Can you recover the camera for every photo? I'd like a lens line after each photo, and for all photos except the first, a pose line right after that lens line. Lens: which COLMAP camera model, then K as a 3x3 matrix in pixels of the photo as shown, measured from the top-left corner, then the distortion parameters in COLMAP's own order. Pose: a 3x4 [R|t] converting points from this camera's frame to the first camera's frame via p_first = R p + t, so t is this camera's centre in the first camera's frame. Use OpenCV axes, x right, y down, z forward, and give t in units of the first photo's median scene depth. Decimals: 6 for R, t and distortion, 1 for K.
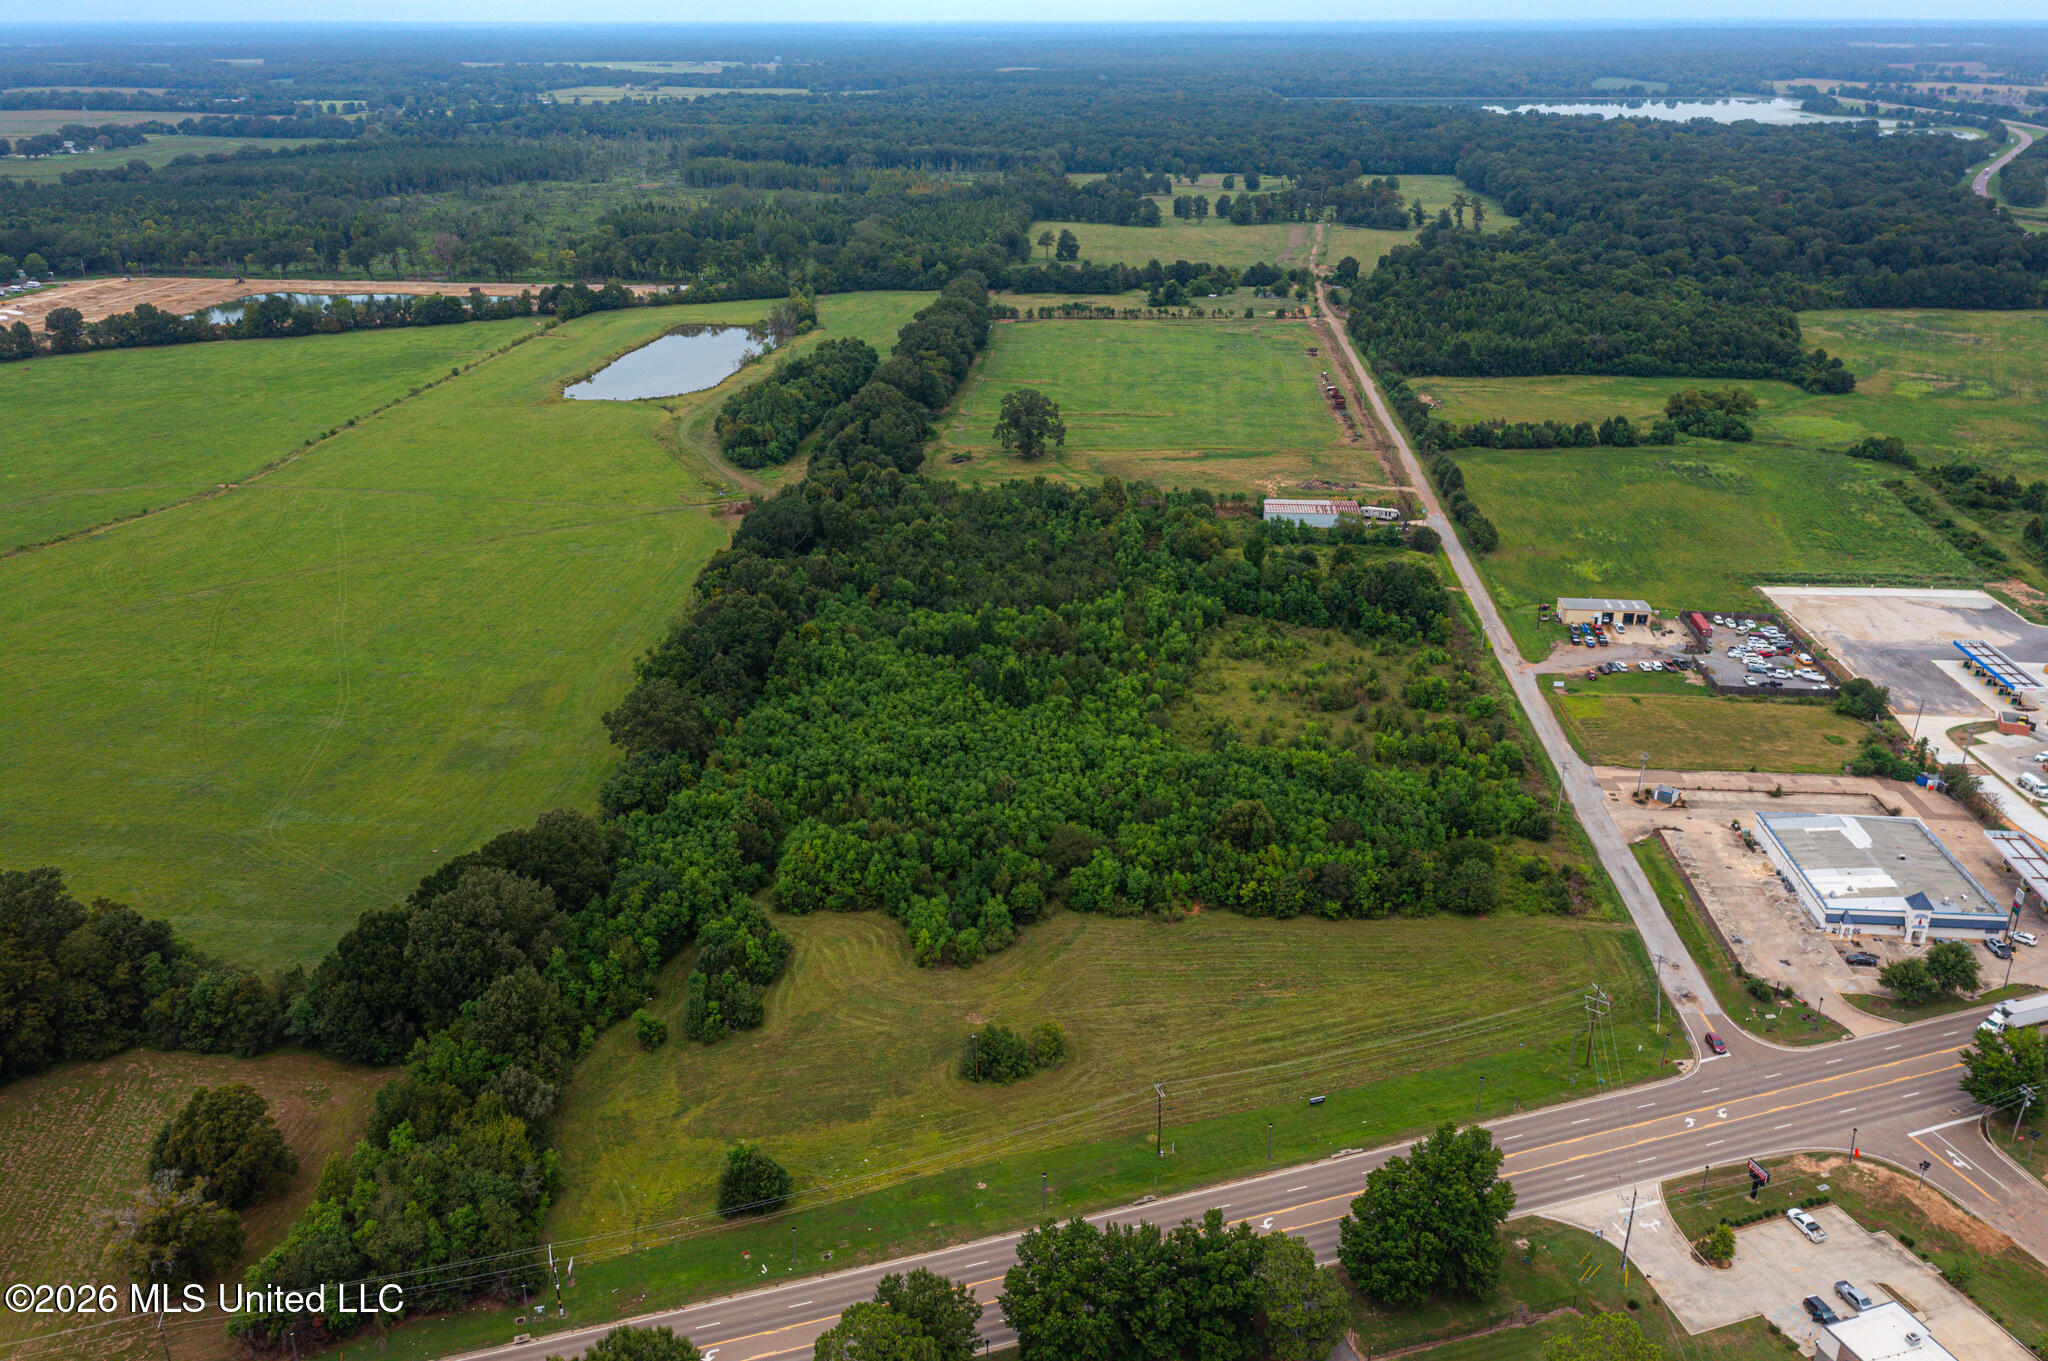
lens RADIAL K [[1634.1, 0, 1002.3], [0, 1634.1, 688.2], [0, 0, 1]] dist [0.005358, 0.015230]
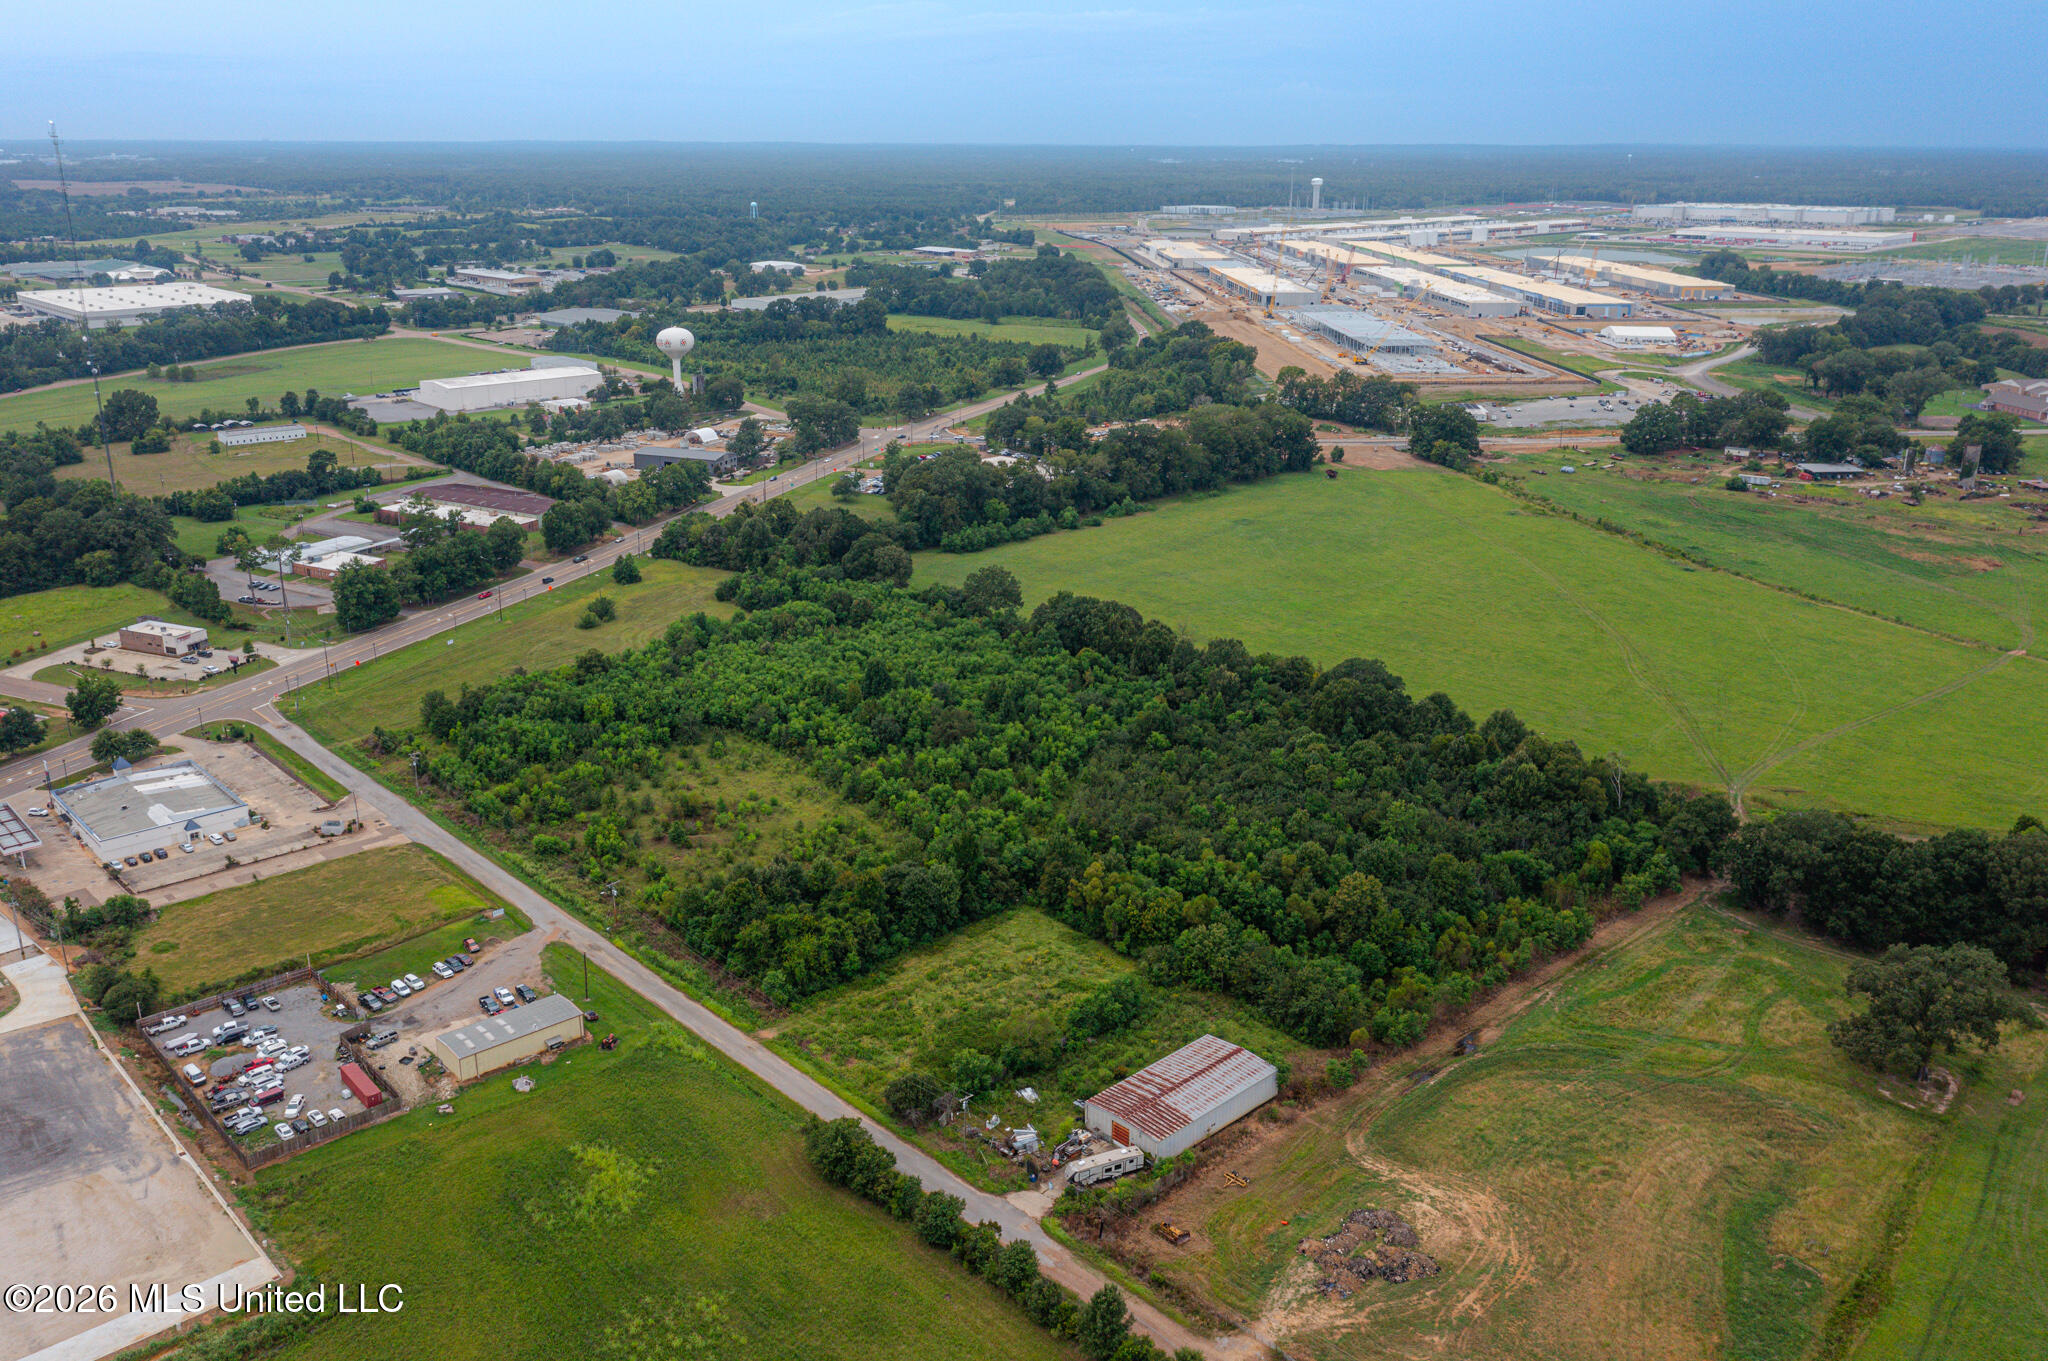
lens RADIAL K [[1634.1, 0, 1002.3], [0, 1634.1, 688.2], [0, 0, 1]] dist [0.005358, 0.015230]
pose [[-0.664280, 0.240548, -0.707721, 0.728832], [-0.284273, 0.794363, 0.536820, -0.608360], [0.691318, 0.557785, -0.459298, 1.493273]]
